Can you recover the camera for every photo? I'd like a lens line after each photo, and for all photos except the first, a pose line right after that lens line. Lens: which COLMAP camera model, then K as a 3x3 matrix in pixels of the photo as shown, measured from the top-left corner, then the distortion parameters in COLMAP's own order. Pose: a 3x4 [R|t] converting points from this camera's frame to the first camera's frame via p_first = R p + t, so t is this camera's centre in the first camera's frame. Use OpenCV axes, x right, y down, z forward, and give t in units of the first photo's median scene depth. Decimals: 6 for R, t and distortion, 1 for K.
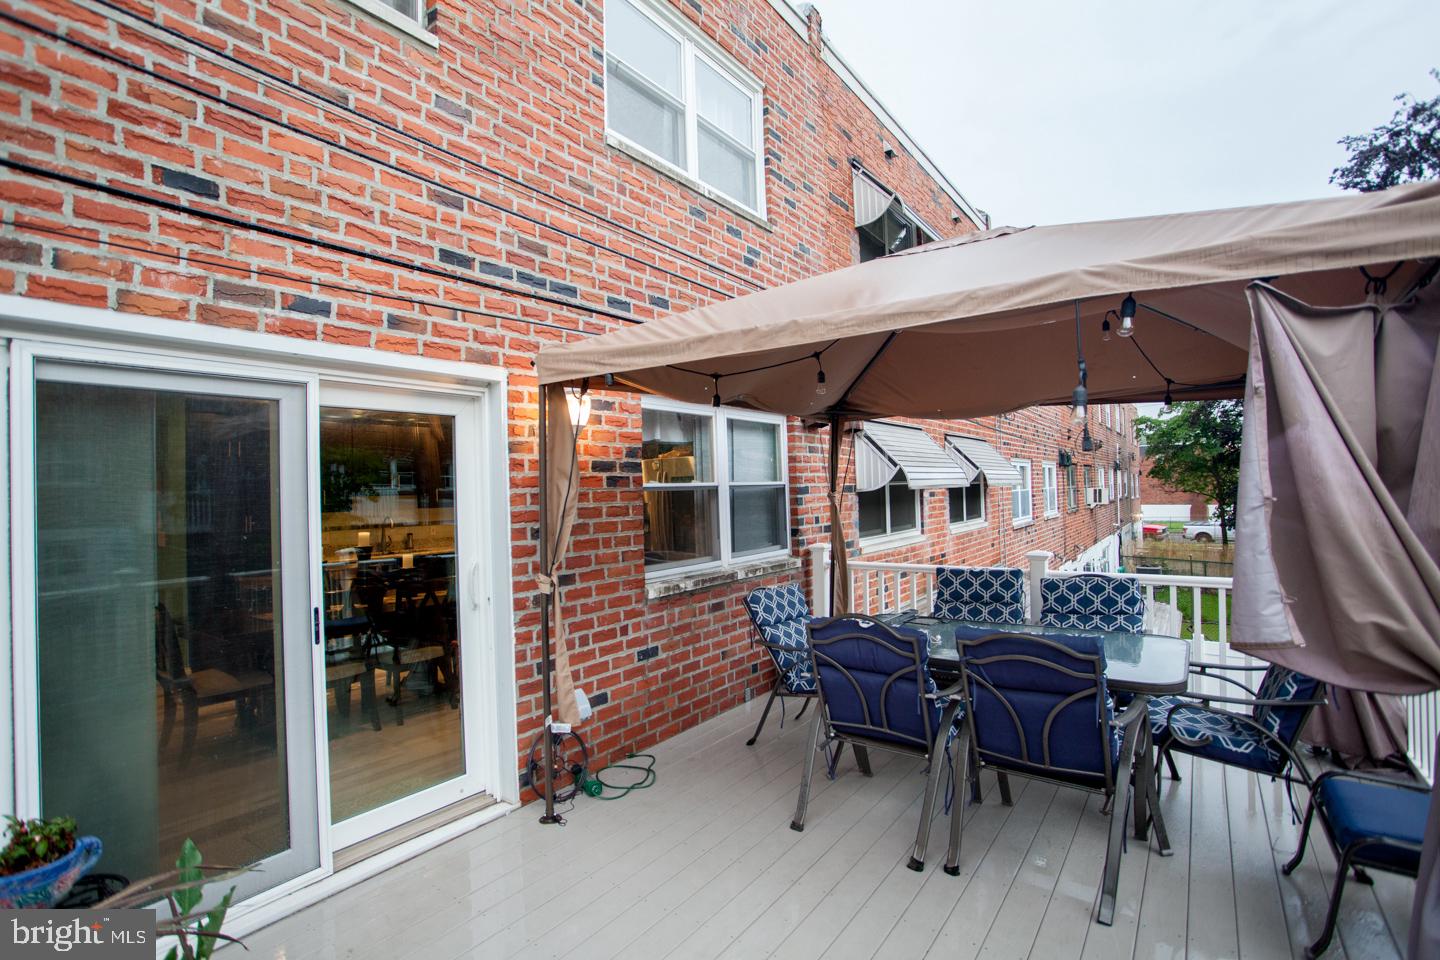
lens RADIAL K [[701.3, 0, 714.7], [0, 701.3, 482.6], [0, 0, 1]] dist [-0.069390, 0.027292]
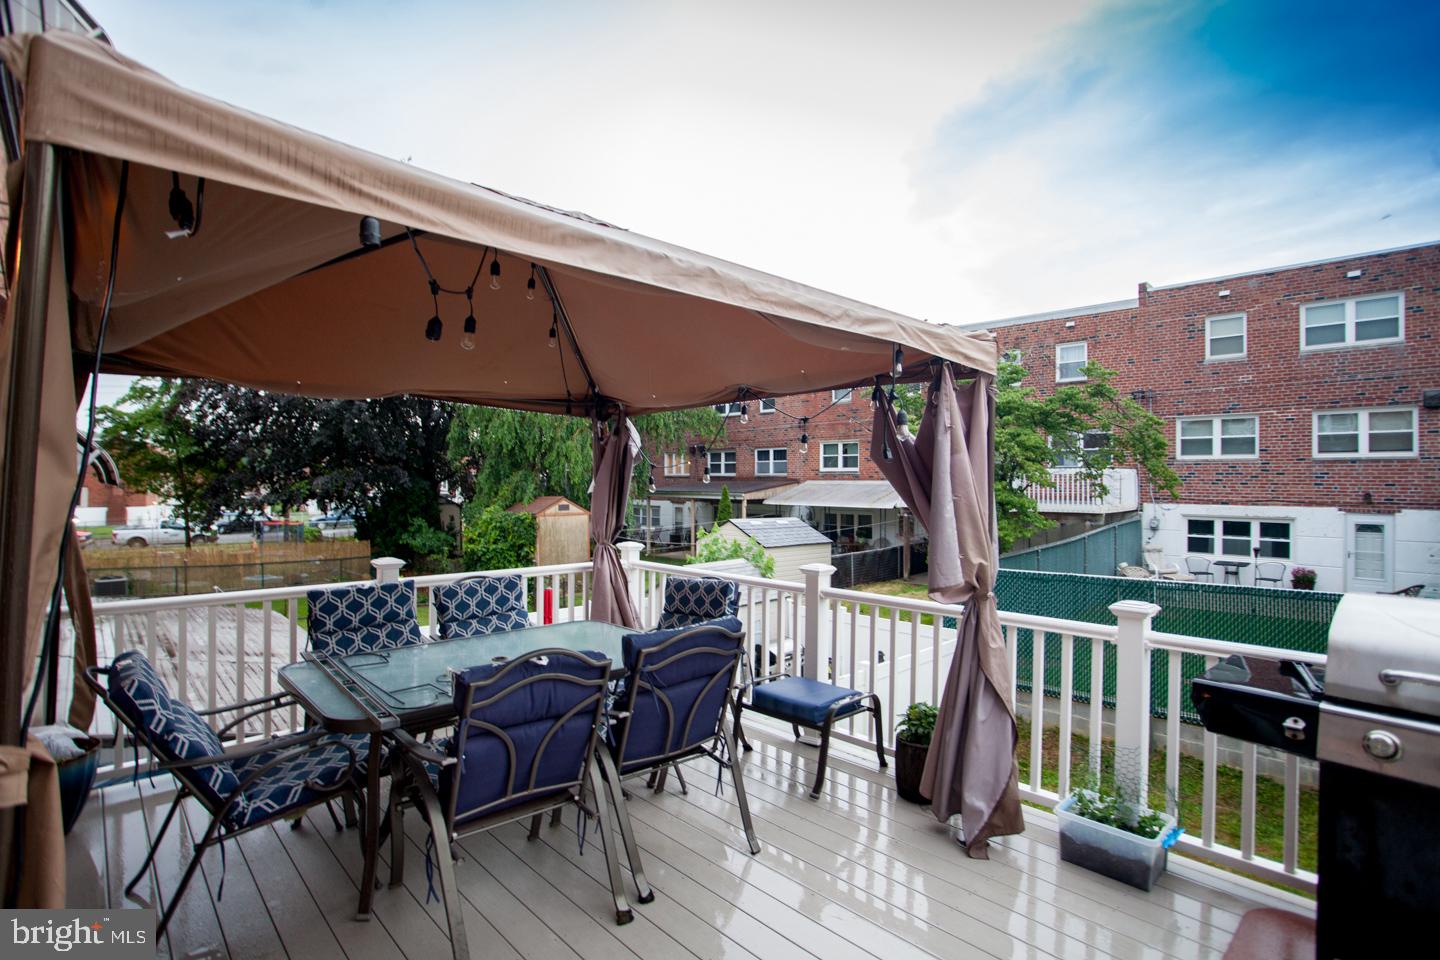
lens RADIAL K [[701.3, 0, 724.7], [0, 701.3, 473.4], [0, 0, 1]] dist [-0.069390, 0.027292]
pose [[0.191755, 0.032280, 0.980912, -0.528237], [-0.016601, 0.999423, -0.029644, 0.015650], [-0.981302, -0.010599, 0.192180, 0.679175]]
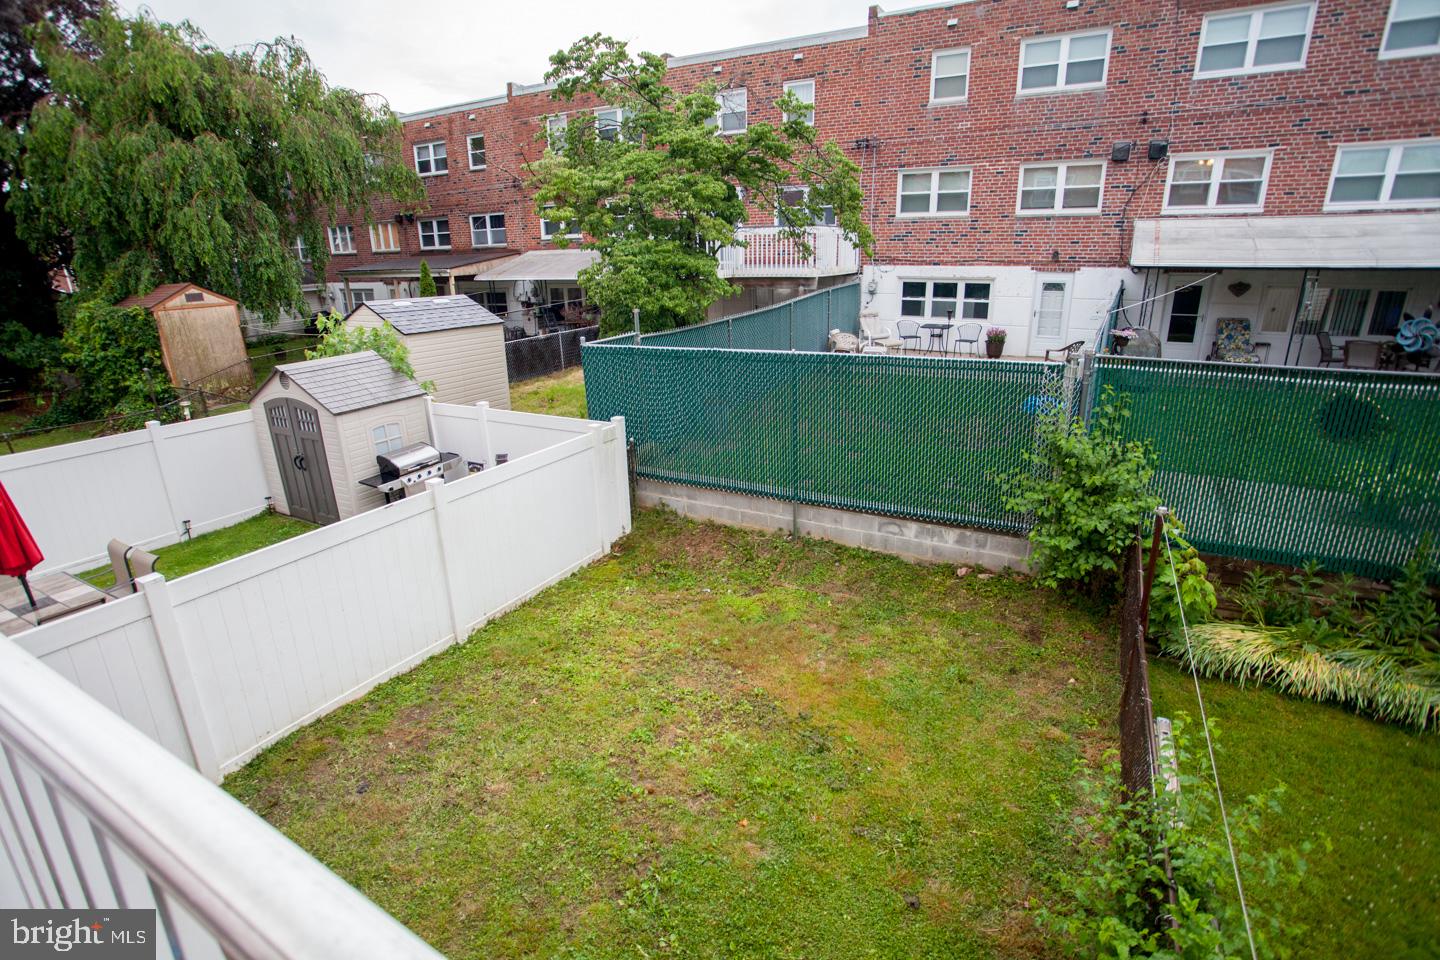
lens RADIAL K [[701.3, 0, 722.1], [0, 701.3, 483.2], [0, 0, 1]] dist [-0.069390, 0.027292]
pose [[-0.097820, -0.291918, 0.951428, -0.388607], [0.011660, 0.955611, 0.294400, 0.023632], [-0.995136, 0.039892, -0.090074, 0.529795]]
